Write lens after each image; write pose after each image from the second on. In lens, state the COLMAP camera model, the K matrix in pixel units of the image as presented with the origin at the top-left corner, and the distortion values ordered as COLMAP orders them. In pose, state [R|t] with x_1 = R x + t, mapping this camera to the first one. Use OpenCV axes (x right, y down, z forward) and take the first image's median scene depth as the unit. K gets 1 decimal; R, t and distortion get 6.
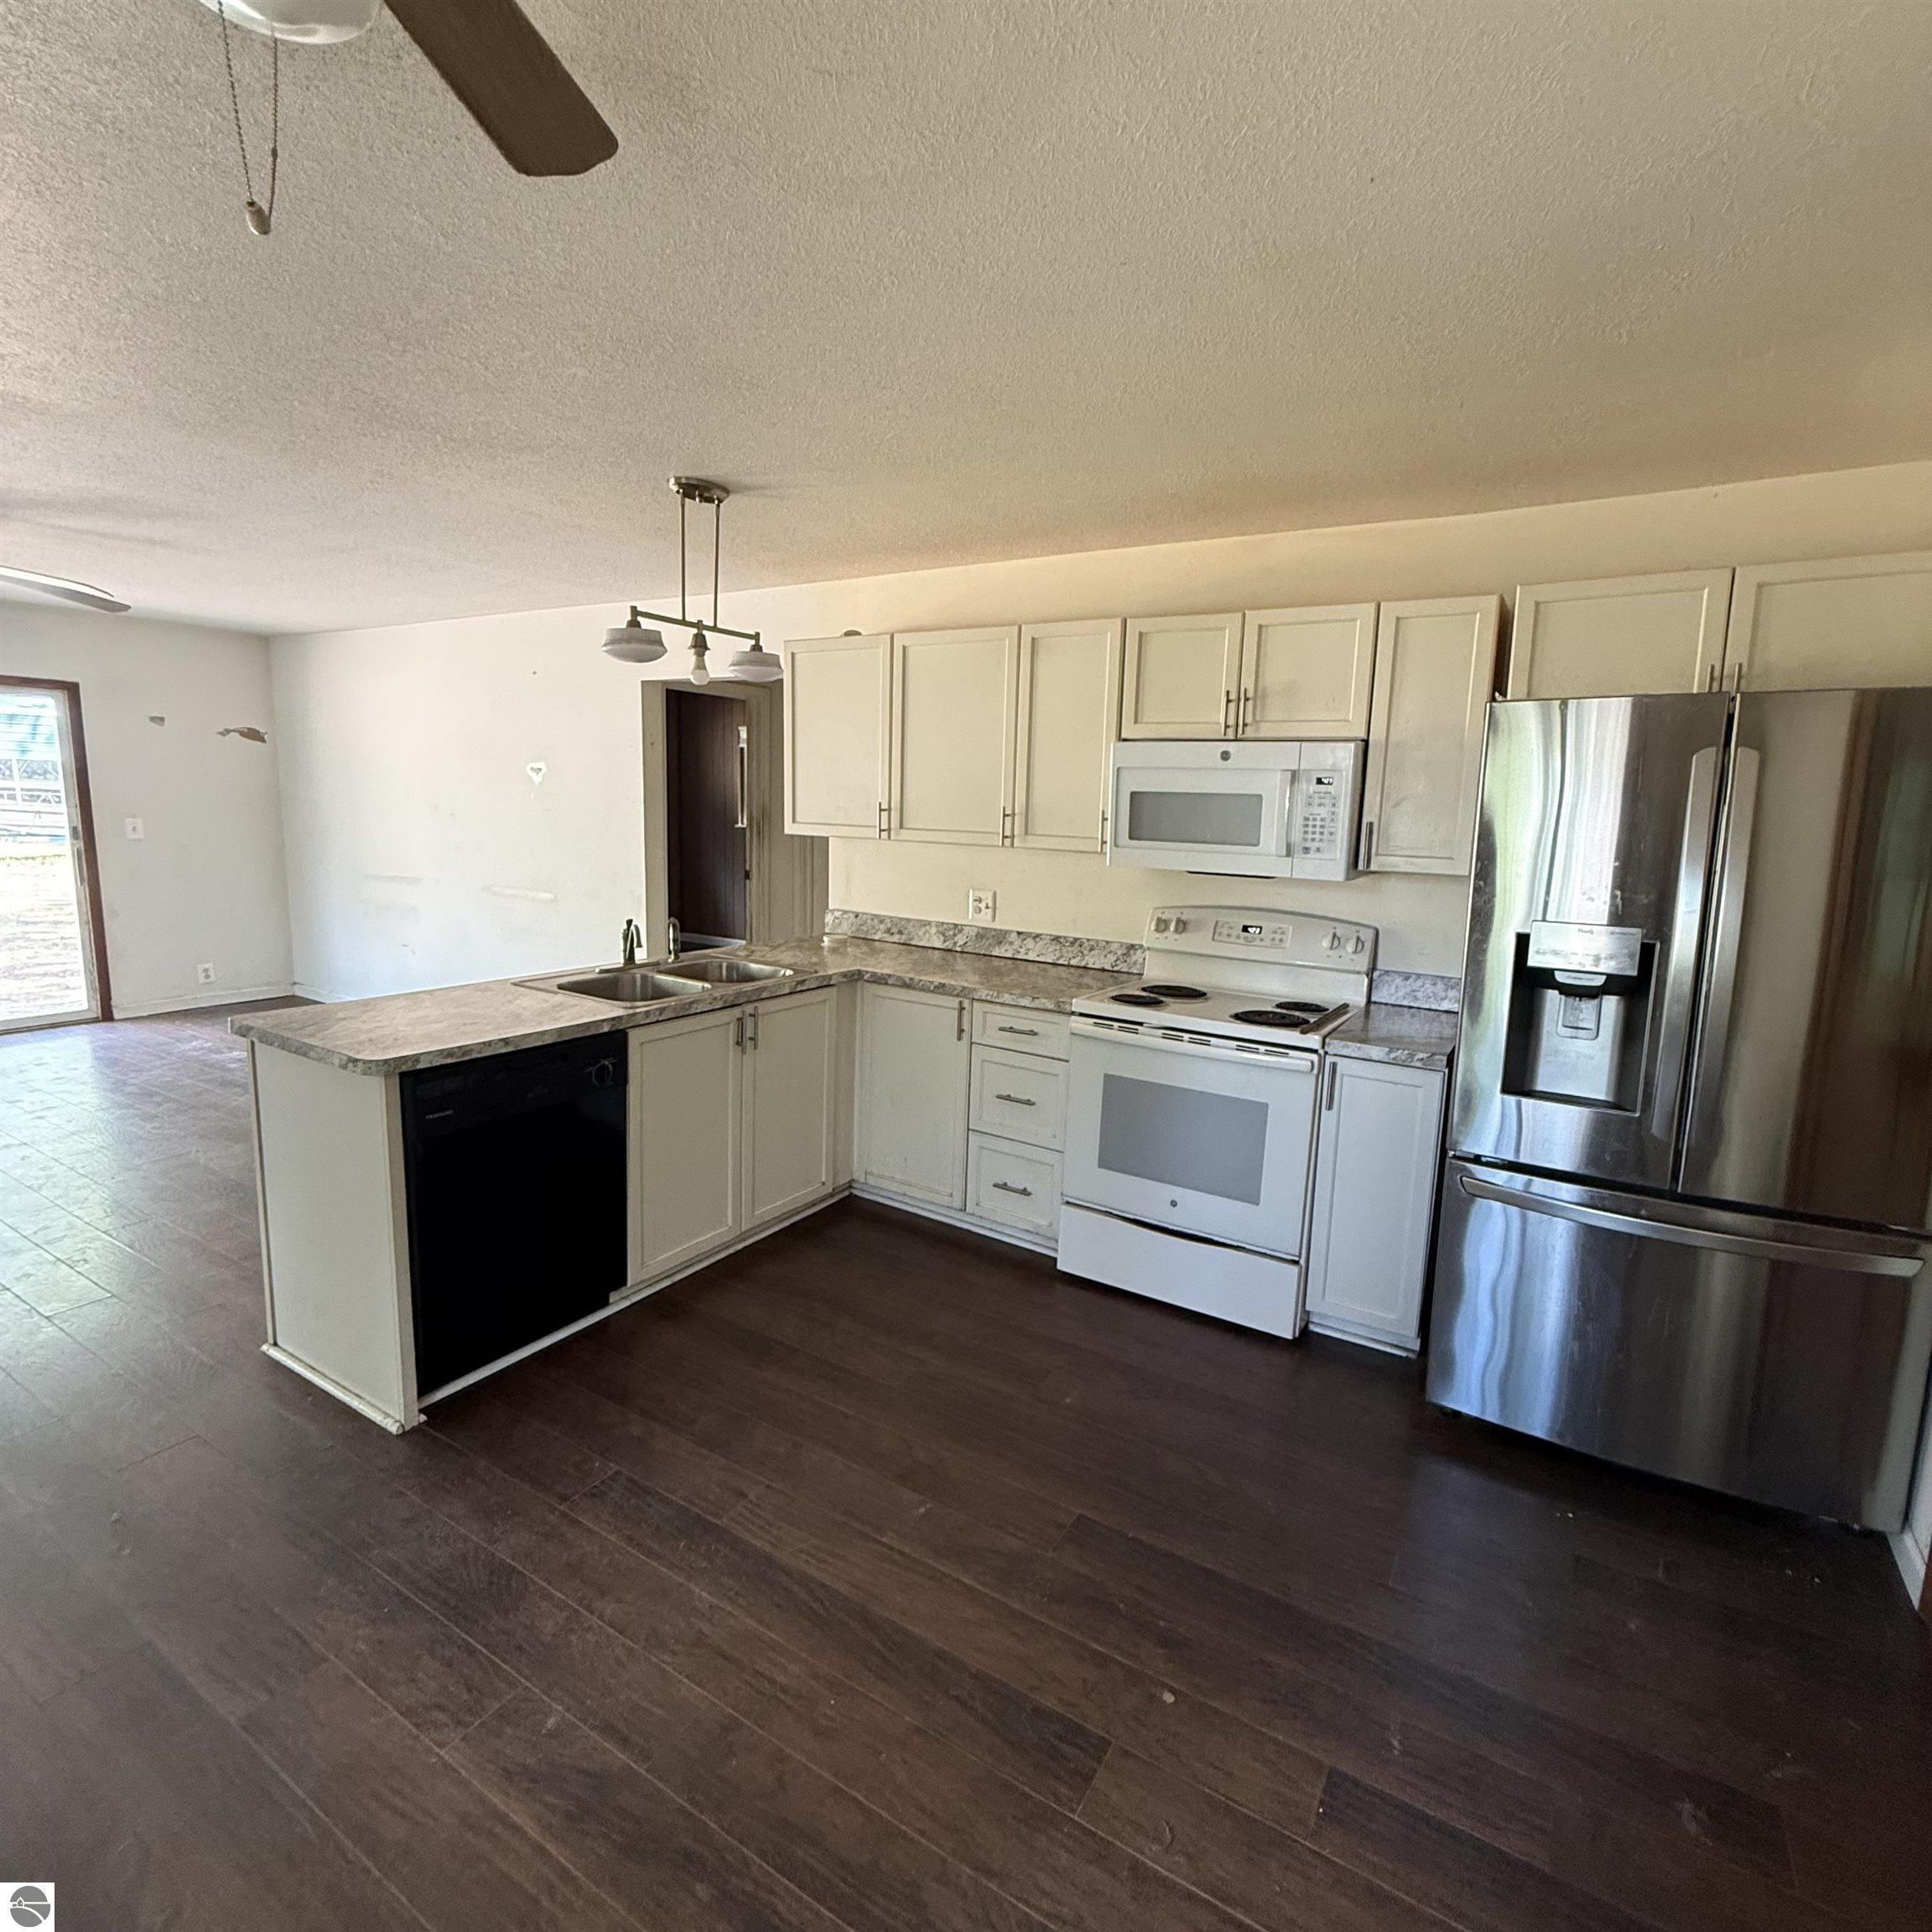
lens RADIAL K [[1024.2, 0, 966.3], [0, 1024.2, 961.1], [0, 0, 1]] dist [-0.003639, 0.002477]
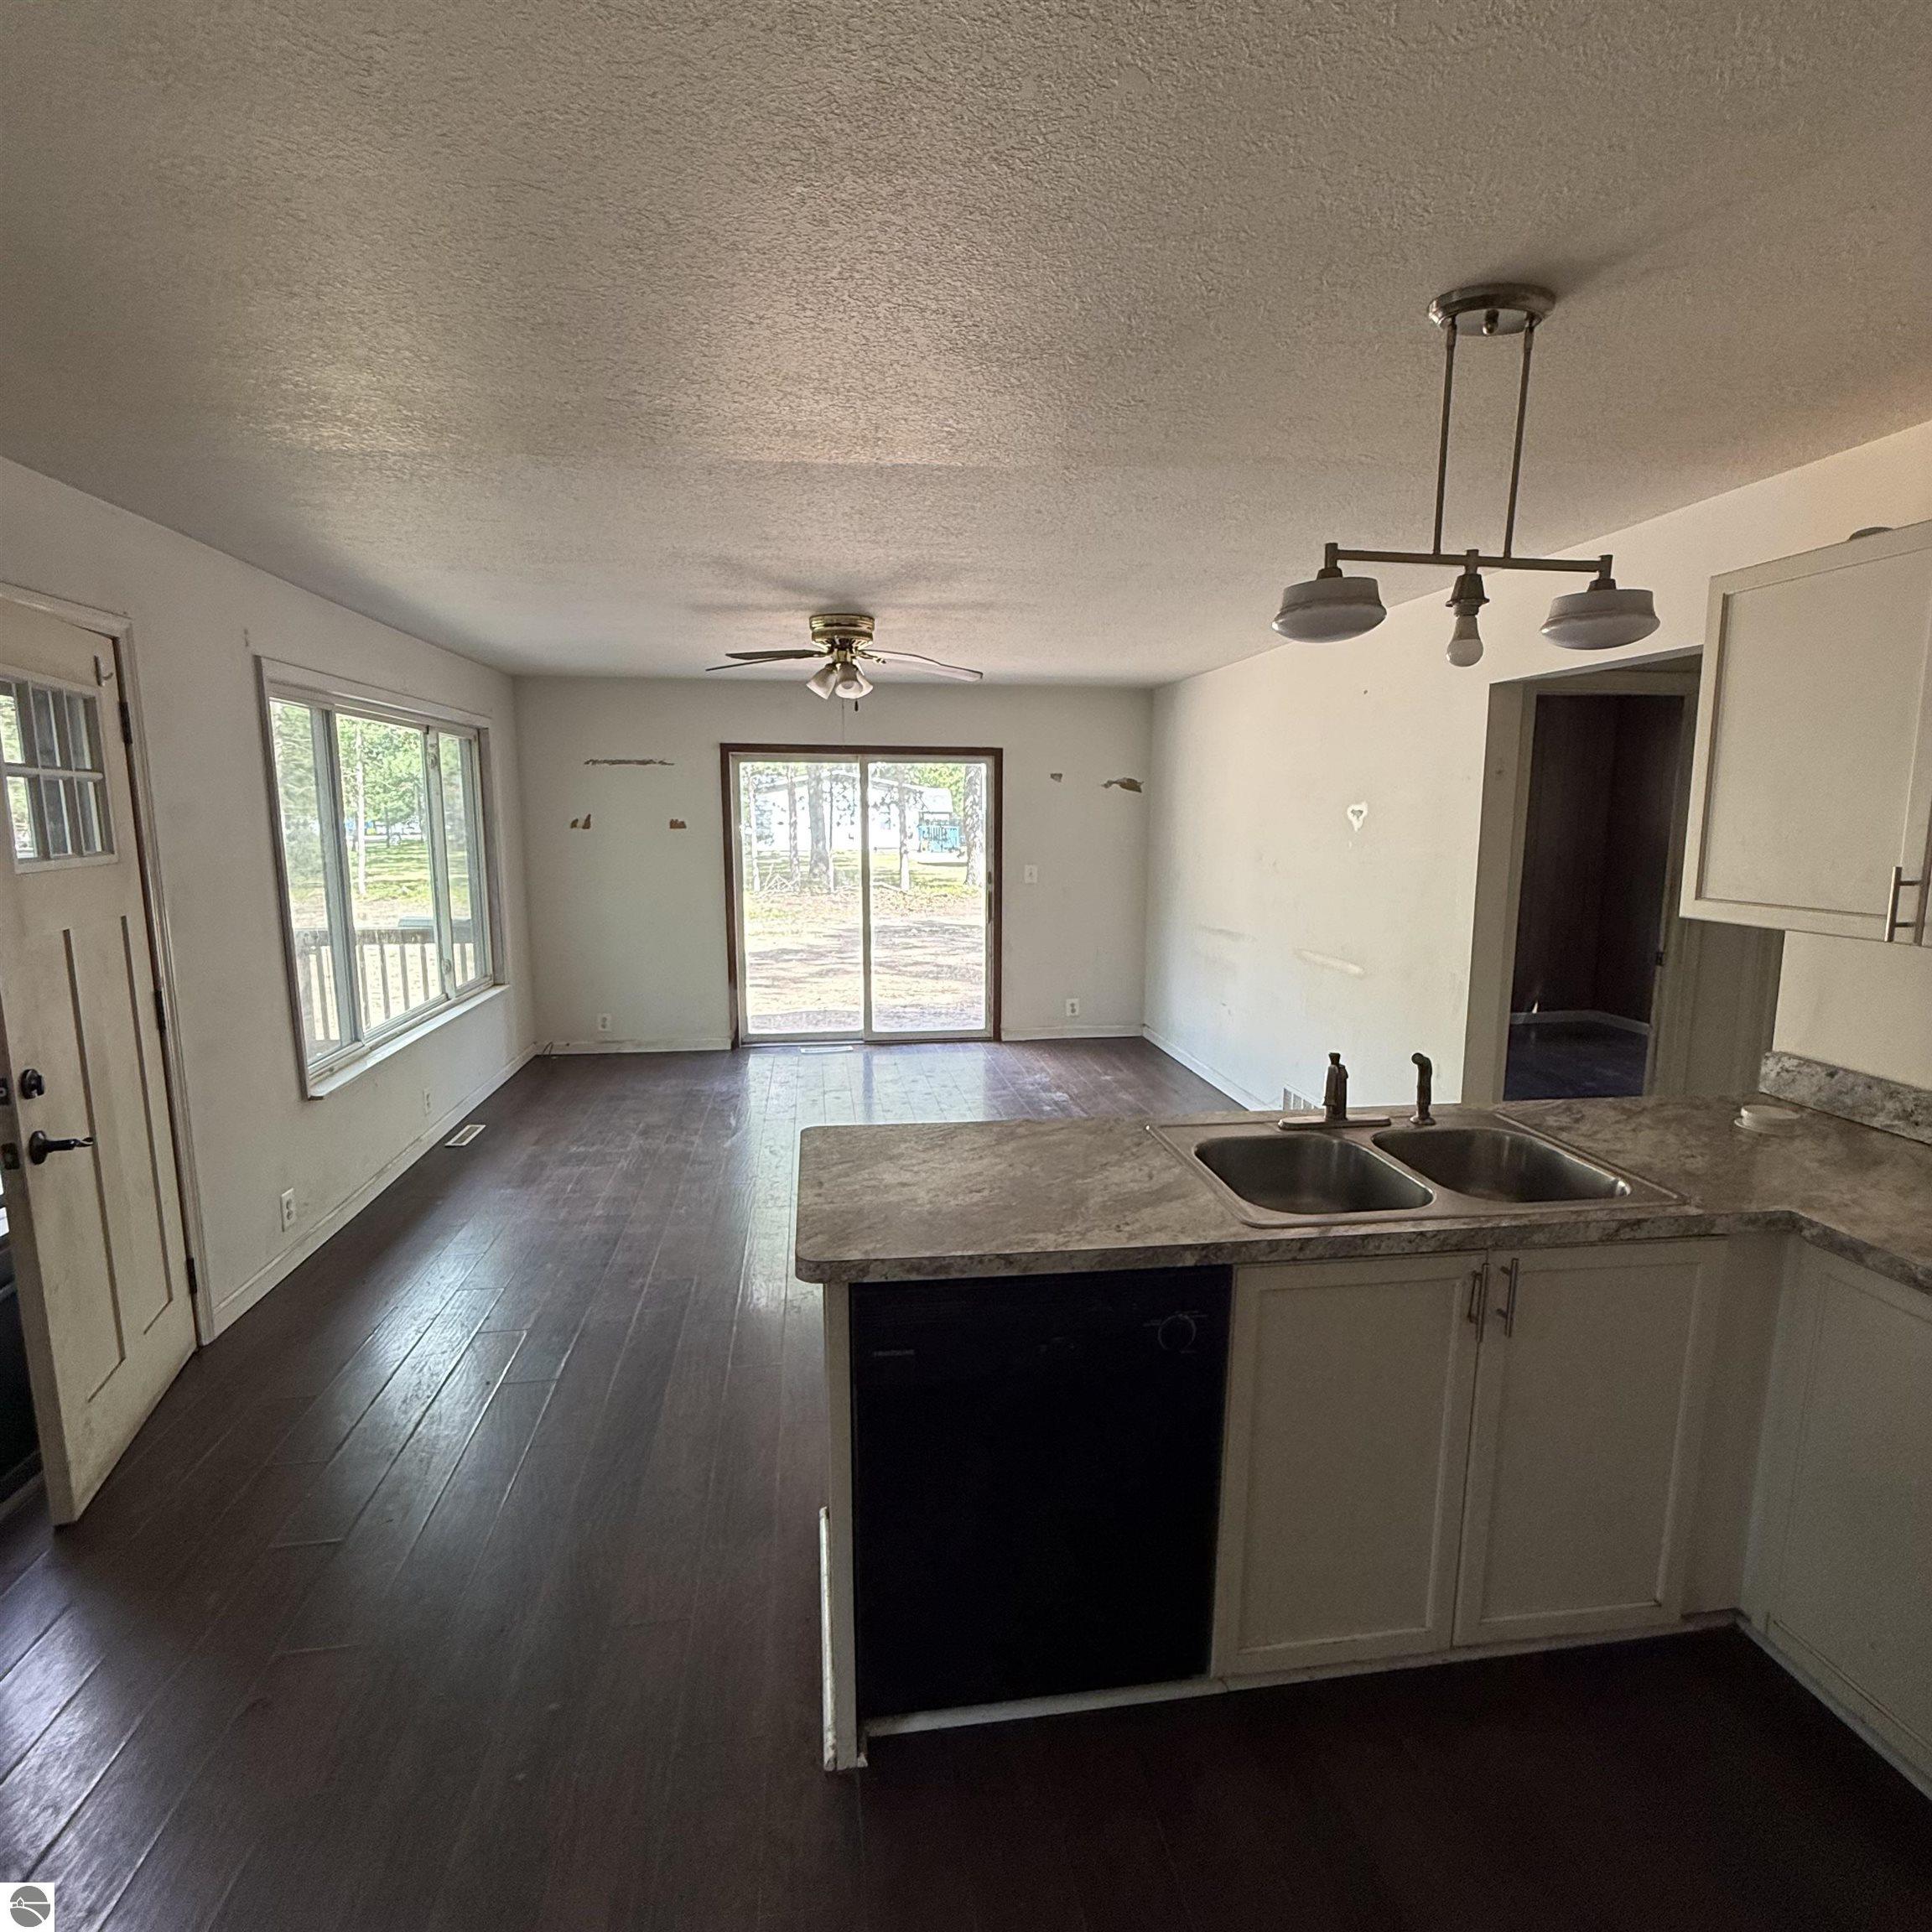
lens RADIAL K [[1024.2, 0, 966.3], [0, 1024.2, 961.1], [0, 0, 1]] dist [-0.003639, 0.002477]
pose [[0.645784, 0.079887, -0.759329, 0.001173], [-0.104130, 0.994434, 0.016063, -0.076286], [0.756386, 0.068696, 0.650508, 0.372226]]
